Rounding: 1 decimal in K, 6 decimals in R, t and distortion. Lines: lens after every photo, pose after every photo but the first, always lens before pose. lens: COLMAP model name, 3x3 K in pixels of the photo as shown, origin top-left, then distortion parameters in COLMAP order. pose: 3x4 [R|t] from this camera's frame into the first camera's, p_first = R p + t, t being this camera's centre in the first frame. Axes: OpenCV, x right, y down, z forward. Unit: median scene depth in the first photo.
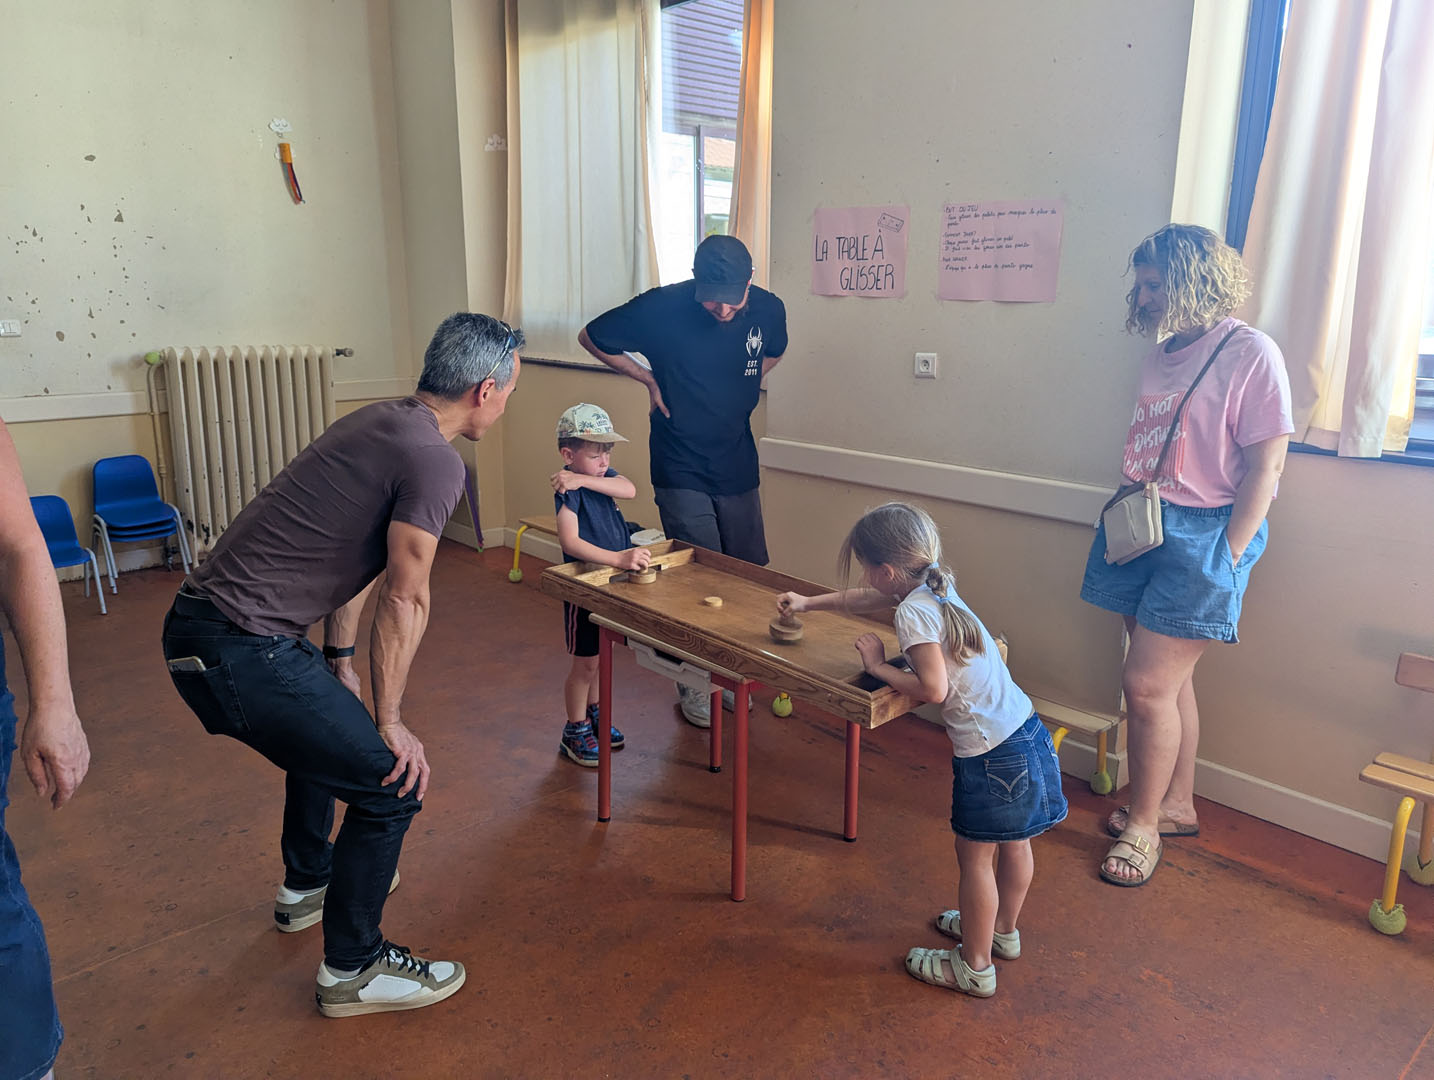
lens RADIAL K [[987.9, 0, 719.3], [0, 987.9, 498.7], [0, 0, 1]] dist [0.043906, -0.036213]
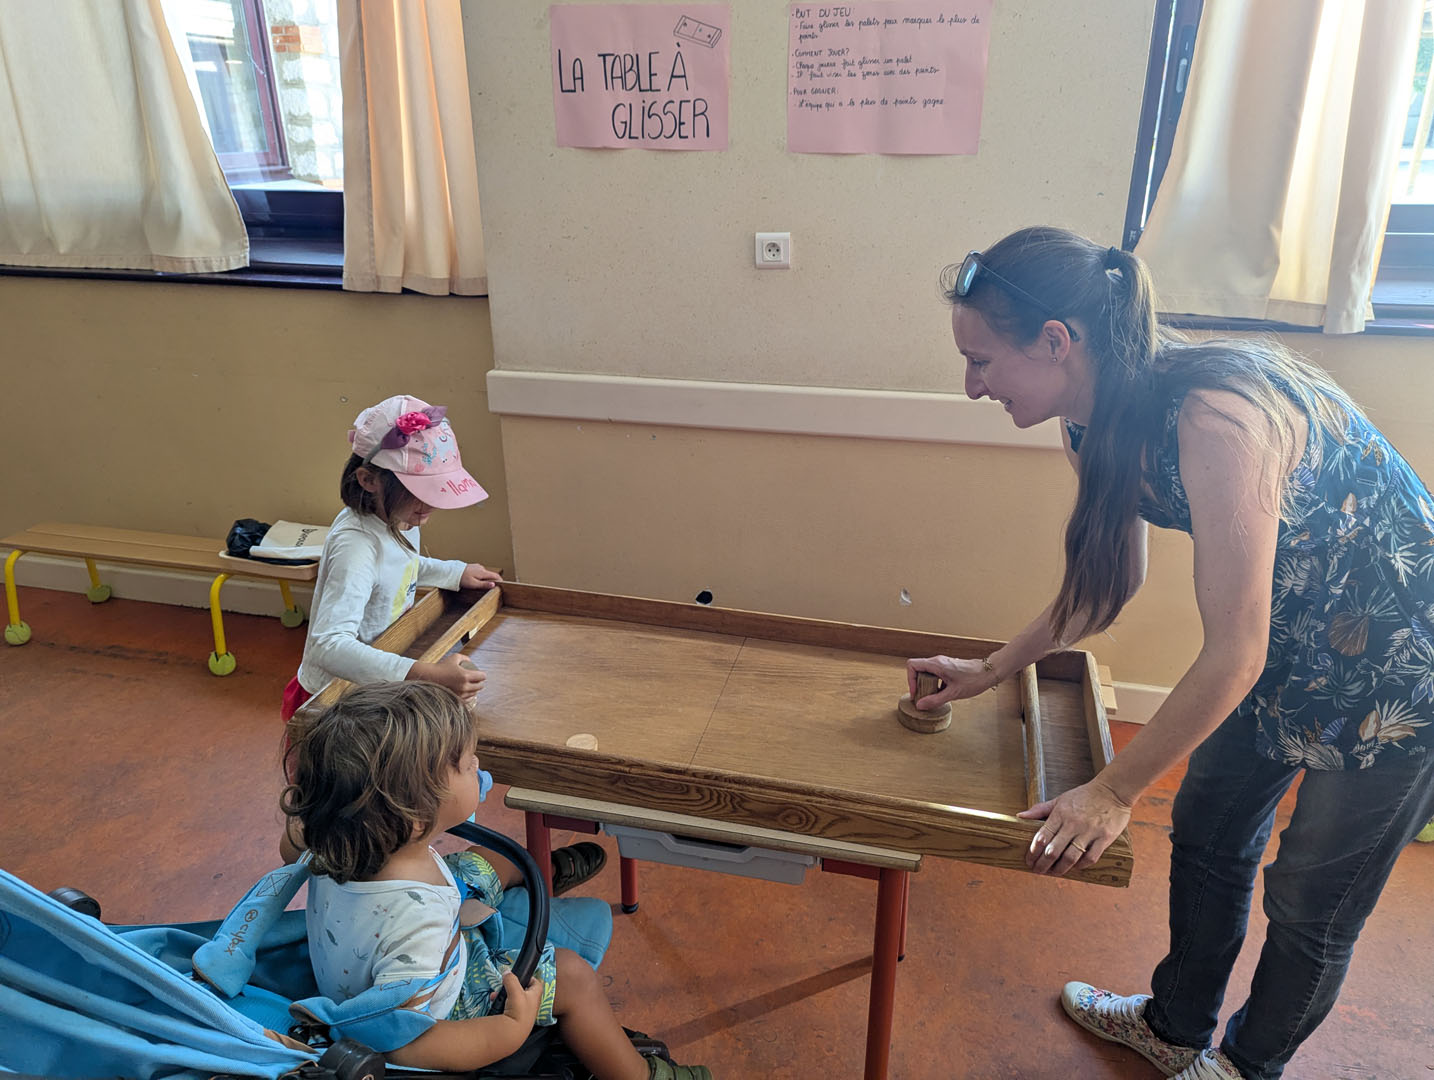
lens RADIAL K [[987.9, 0, 719.3], [0, 987.9, 498.7], [0, 0, 1]] dist [0.043906, -0.036213]
pose [[0.839064, -0.208195, 0.502619, -0.207057], [0.126436, 0.973206, 0.192050, -0.100750], [-0.529136, -0.097593, 0.842906, 0.401062]]
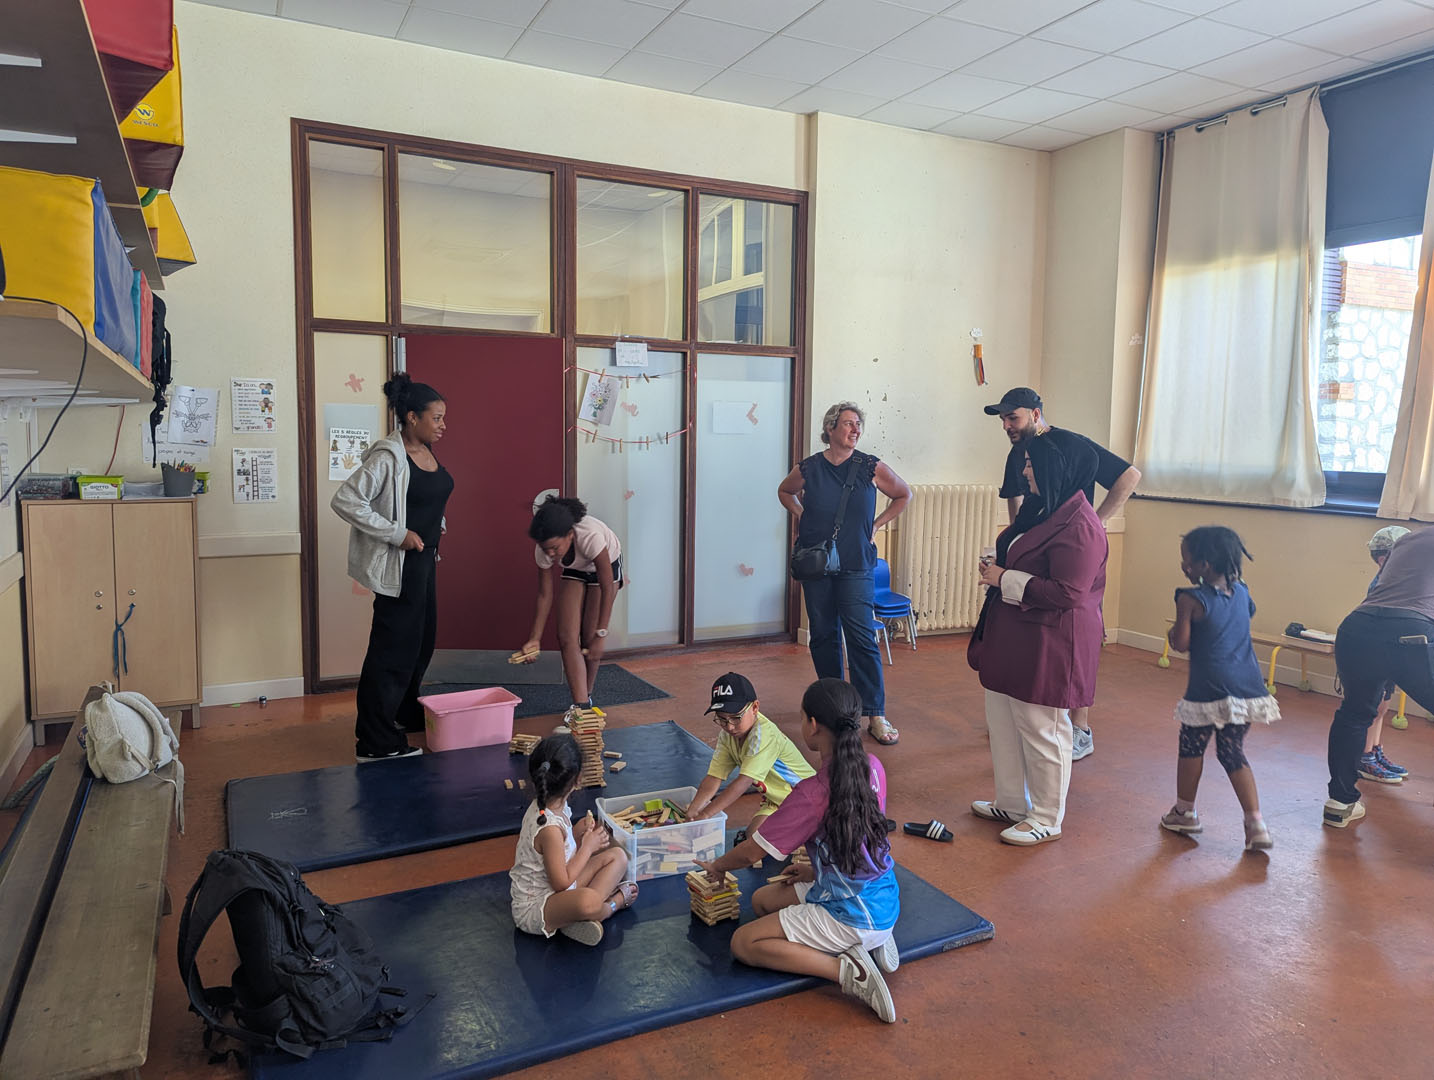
lens RADIAL K [[987.9, 0, 719.3], [0, 987.9, 498.7], [0, 0, 1]] dist [0.043906, -0.036213]
pose [[0.955766, 0.025074, -0.293056, -0.584282], [-0.067209, 0.988617, -0.134609, 0.119460], [0.286345, 0.148351, 0.946572, -0.646549]]
